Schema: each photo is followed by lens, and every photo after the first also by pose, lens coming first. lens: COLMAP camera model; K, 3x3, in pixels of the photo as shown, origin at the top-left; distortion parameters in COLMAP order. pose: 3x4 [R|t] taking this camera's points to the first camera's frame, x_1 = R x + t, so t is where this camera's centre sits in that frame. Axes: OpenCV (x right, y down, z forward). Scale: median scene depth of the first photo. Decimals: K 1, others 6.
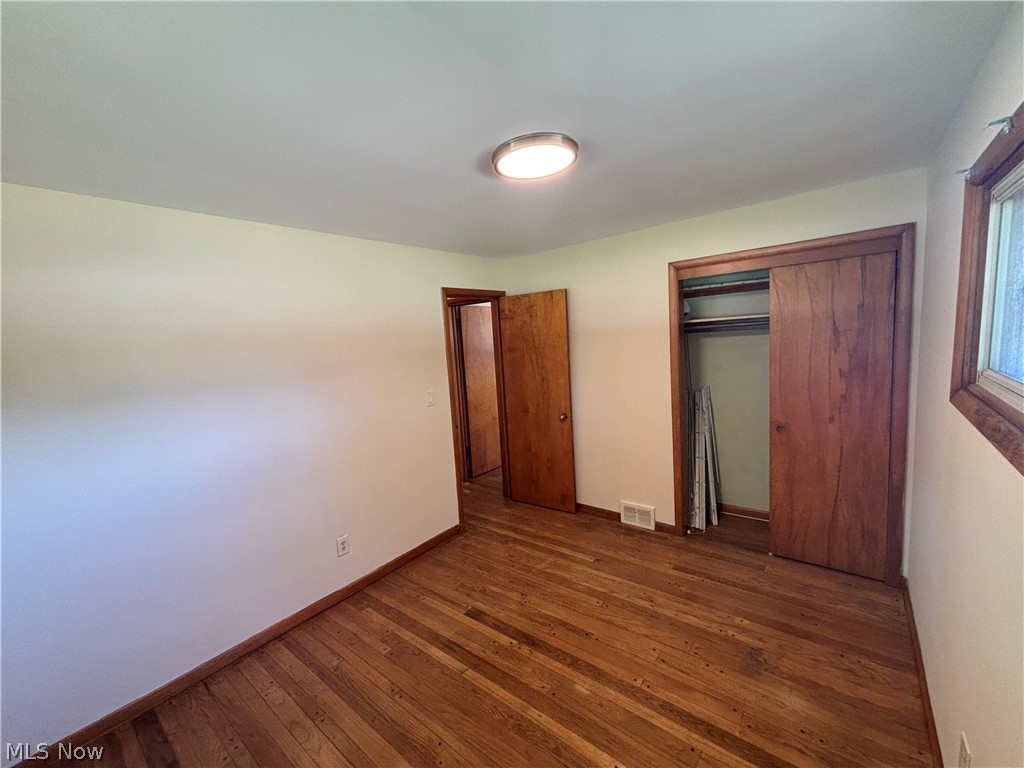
lens RADIAL K [[411.9, 0, 510.3], [0, 411.9, 381.4], [0, 0, 1]] dist [0.000071, 0.000684]
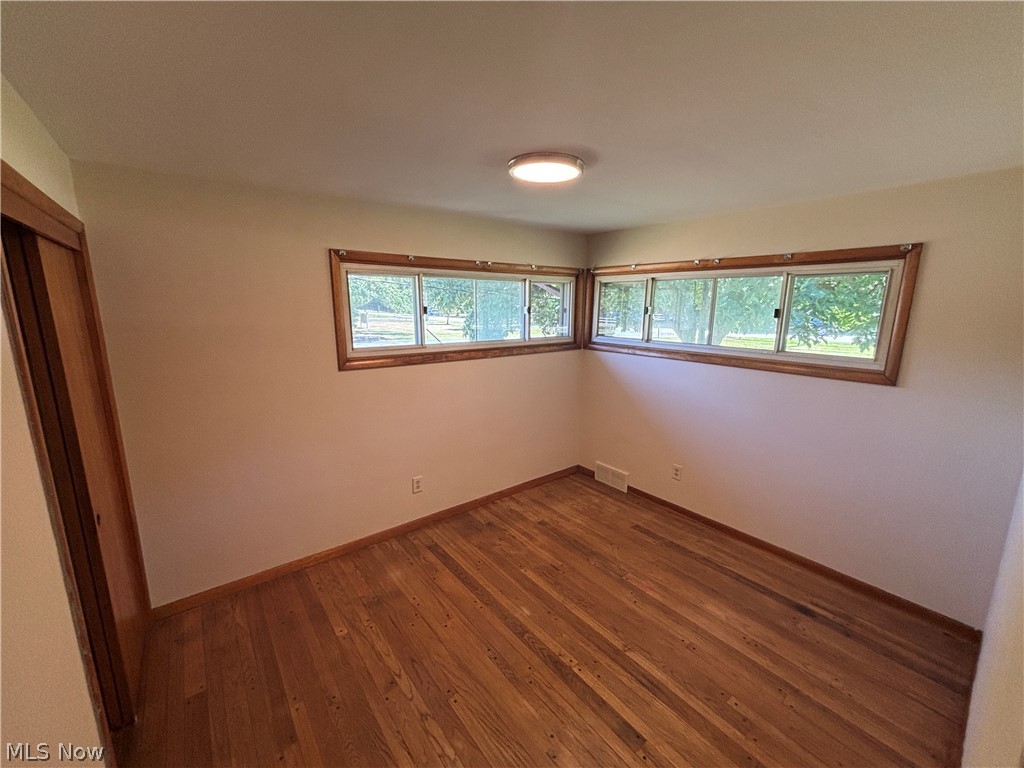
lens RADIAL K [[411.9, 0, 510.3], [0, 411.9, 381.4], [0, 0, 1]] dist [0.000071, 0.000684]
pose [[-0.972522, 0.016506, 0.232226, -0.072734], [0.085026, 0.953764, 0.288280, -0.247654], [-0.216730, 0.300104, -0.928959, 1.739371]]
